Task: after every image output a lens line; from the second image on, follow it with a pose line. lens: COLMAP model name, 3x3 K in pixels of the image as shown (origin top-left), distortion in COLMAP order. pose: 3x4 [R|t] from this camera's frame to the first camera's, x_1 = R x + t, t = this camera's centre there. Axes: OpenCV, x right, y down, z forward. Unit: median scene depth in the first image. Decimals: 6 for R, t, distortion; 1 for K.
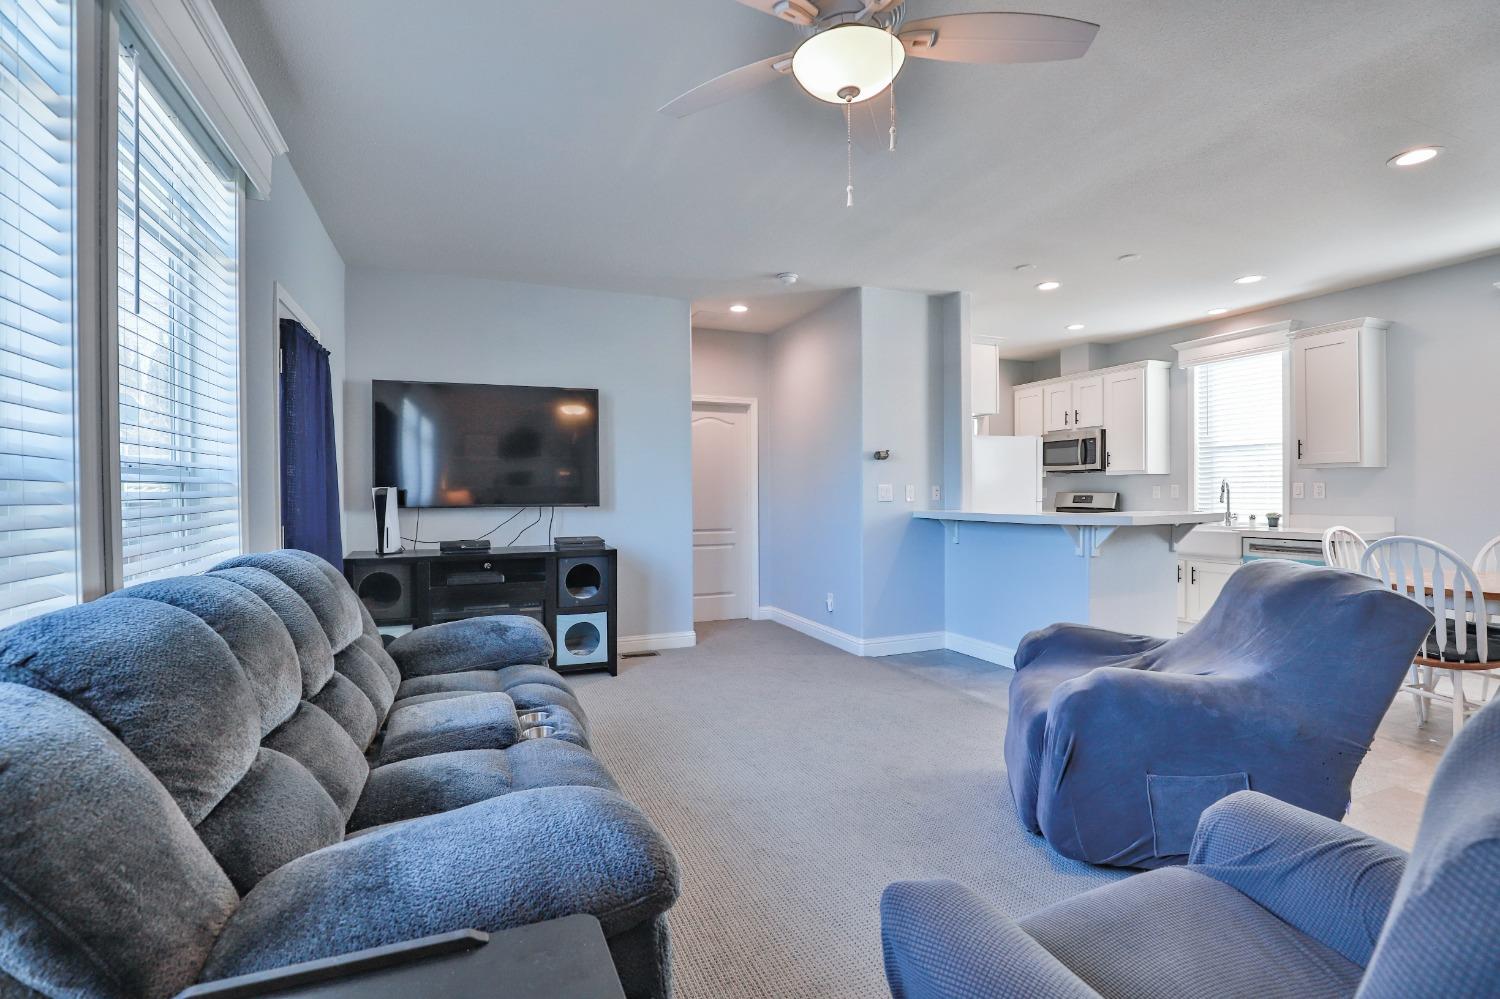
lens RADIAL K [[695.3, 0, 764.3], [0, 695.3, 496.4], [0, 0, 1]] dist [-0.004492, -0.000500]
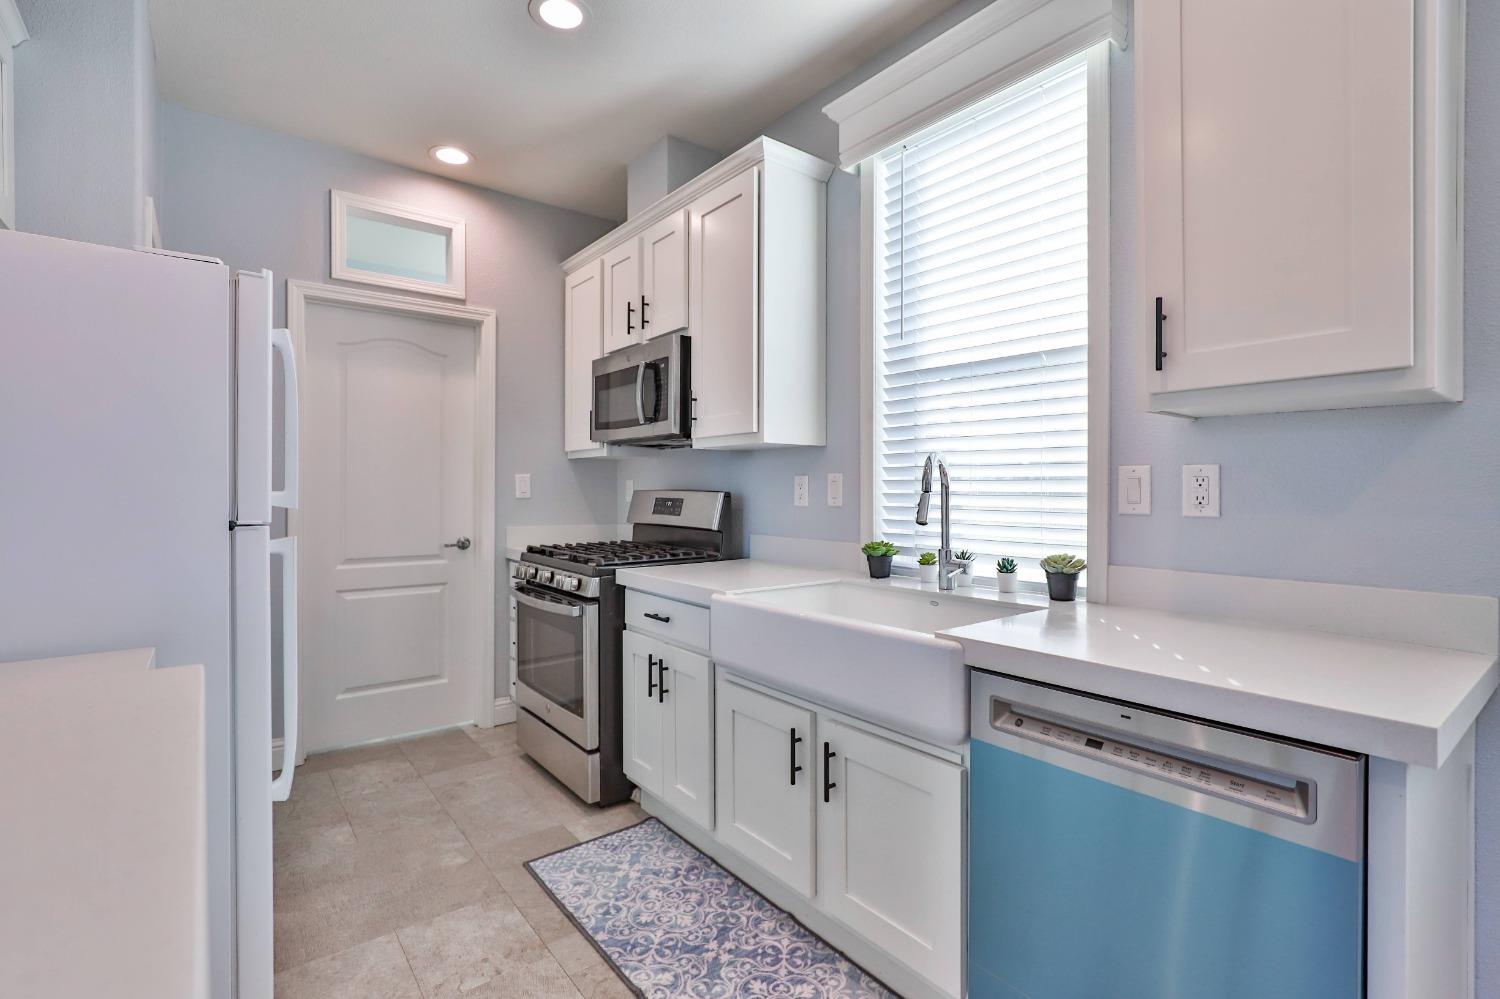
lens RADIAL K [[695.3, 0, 750.6], [0, 695.3, 492.5], [0, 0, 1]] dist [-0.004492, -0.000500]
pose [[0.969215, 0.006703, 0.246126, 0.512730], [-0.006164, 0.999977, -0.002960, -0.004938], [-0.246140, 0.001352, 0.969233, 0.721407]]
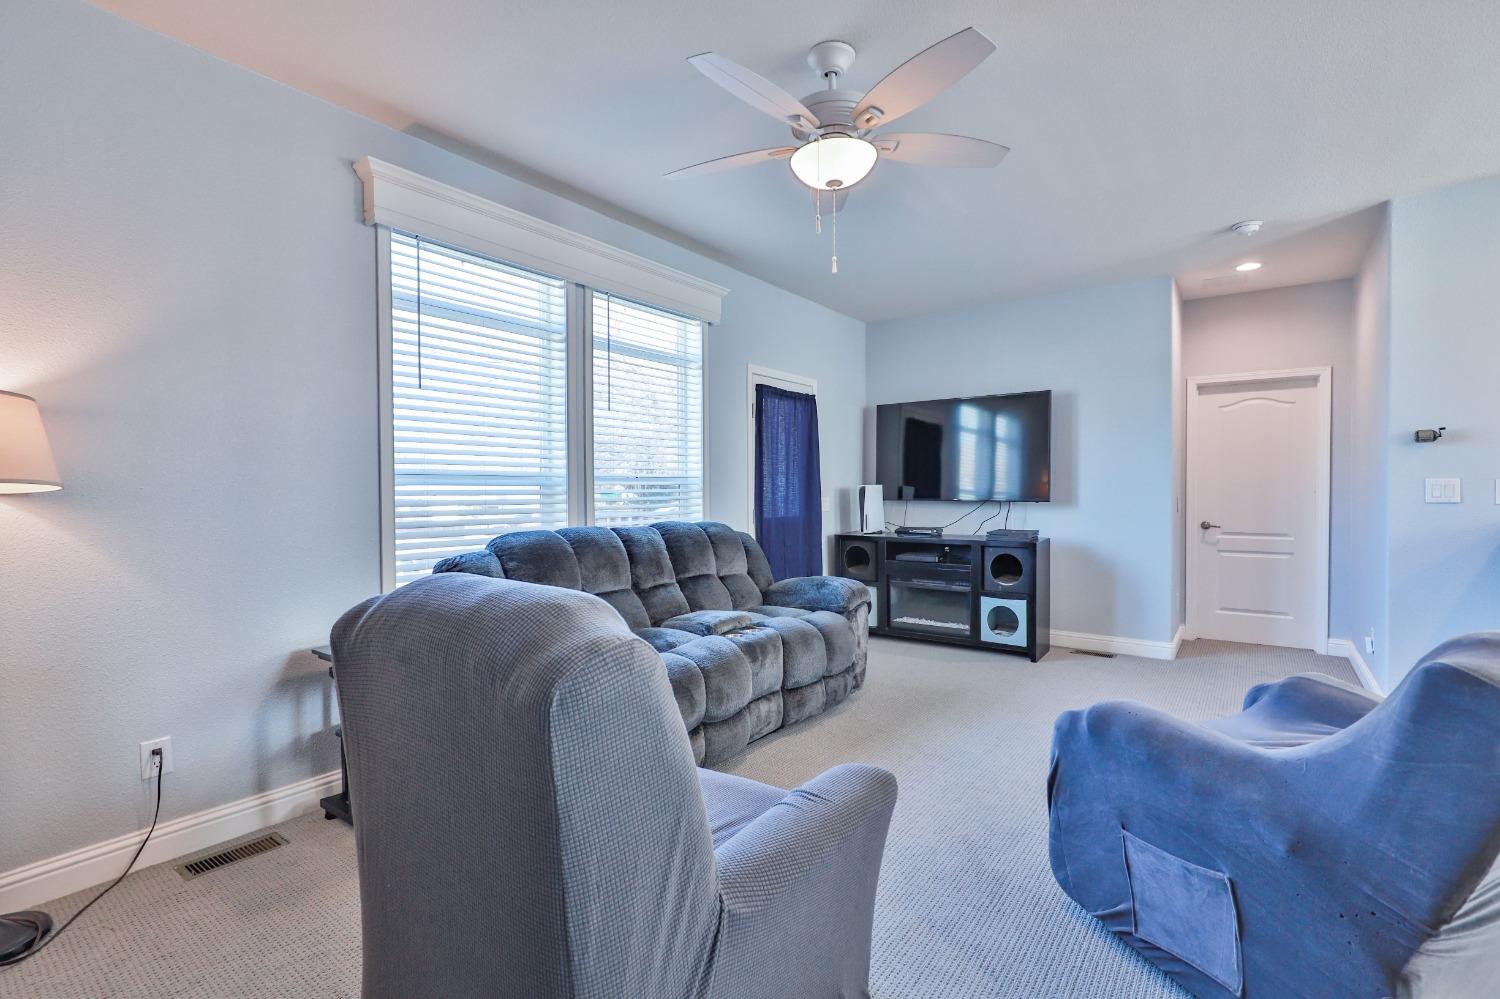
lens RADIAL K [[695.3, 0, 741.9], [0, 695.3, 489.4], [0, 0, 1]] dist [-0.004492, -0.000500]
pose [[0.494376, 0.002400, -0.869245, 0.392546], [-0.004624, 0.999989, 0.000131, -0.002964], [0.869236, 0.003954, 0.494382, 0.071590]]
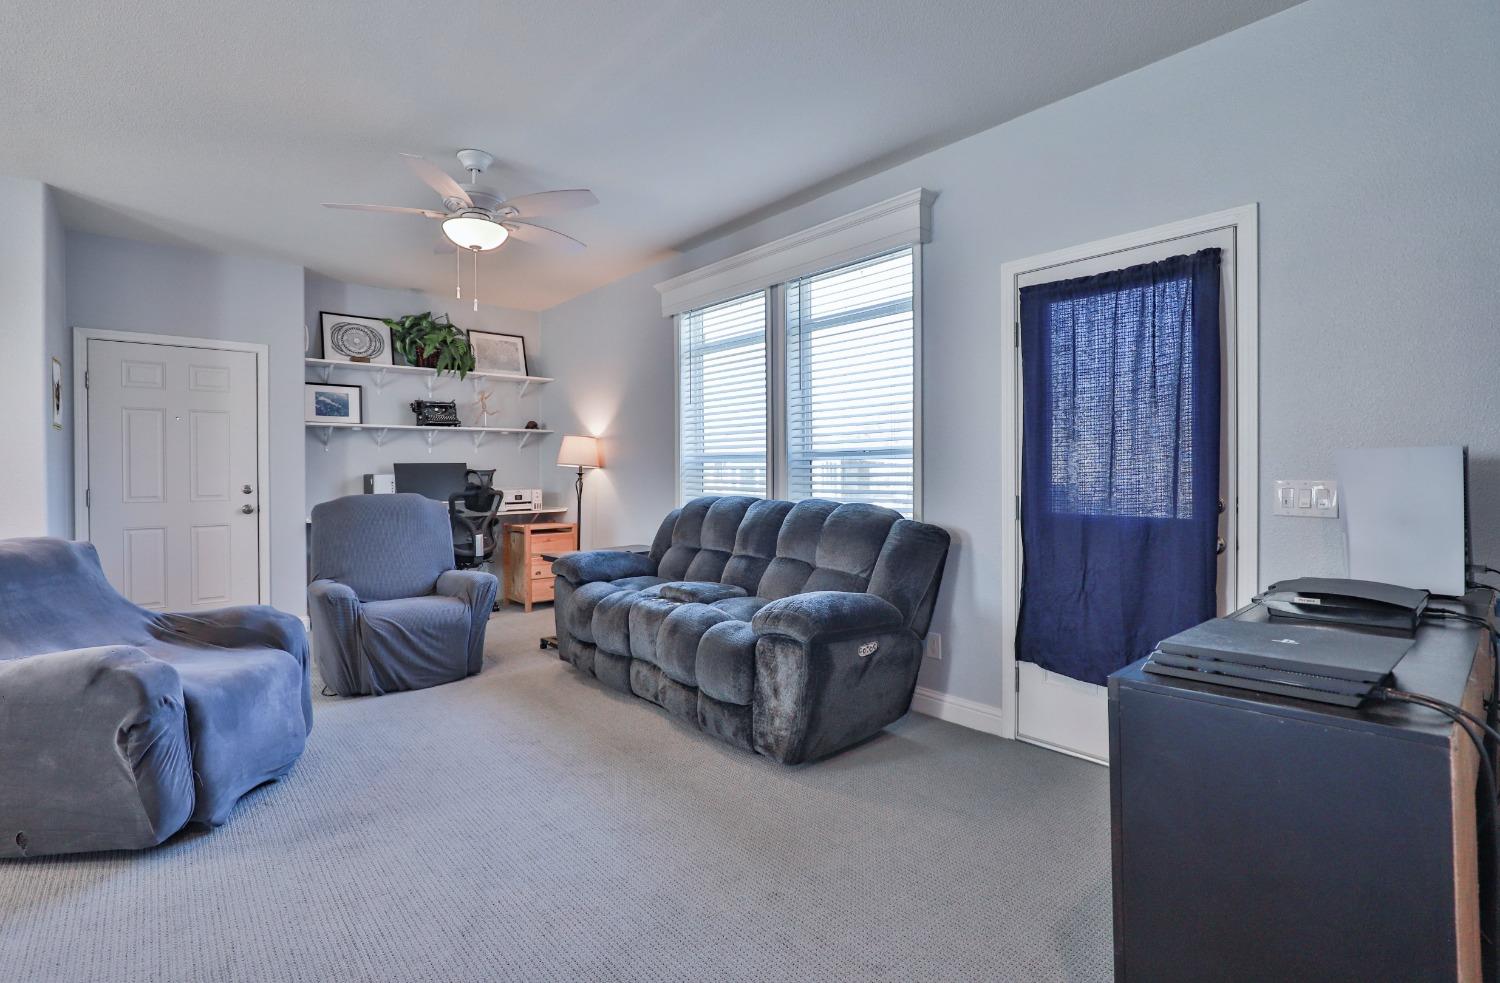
lens RADIAL K [[705.9, 0, 751.9], [0, 705.9, 467.0], [0, 0, 1]] dist [0.003811, 0.000016]
pose [[-0.952403, 0.011511, -0.304624, -0.002787], [0.010726, 0.999933, 0.004250, -0.003281], [0.304653, 0.000781, -0.952463, 0.994134]]
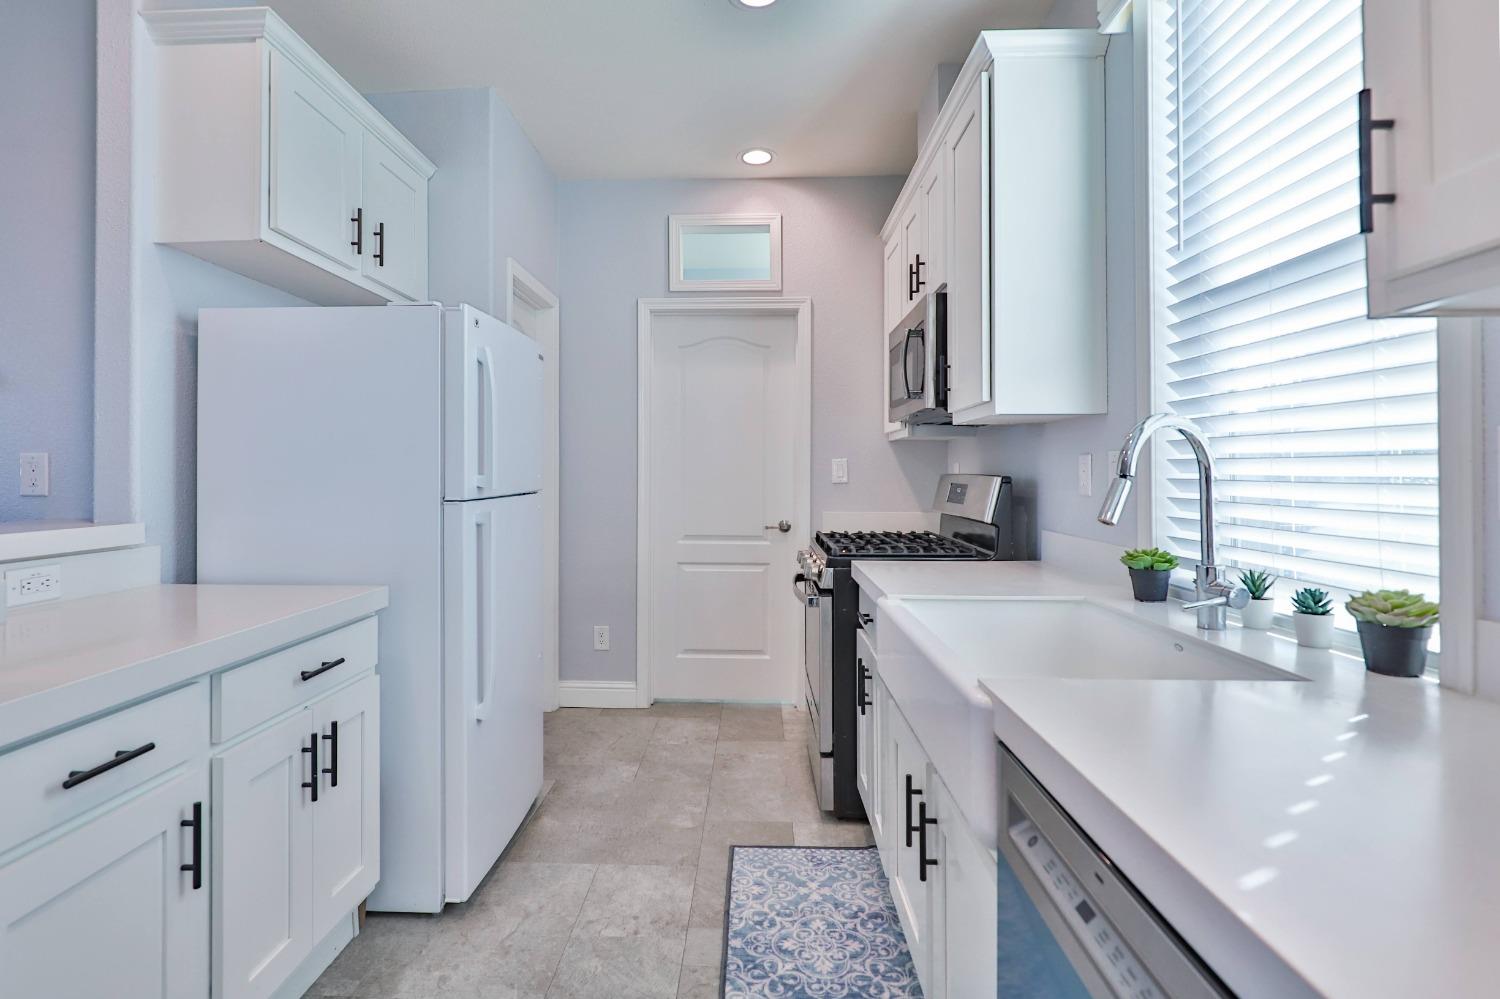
lens RADIAL K [[736.6, 0, 728.5], [0, 736.6, 468.1], [0, 0, 1]] dist [-0.001119, -0.001224]
pose [[0.894003, 0.002375, -0.448055, 0.670284], [-0.008093, 0.999908, -0.010846, -0.005649], [0.447988, 0.013323, 0.893940, 0.756040]]
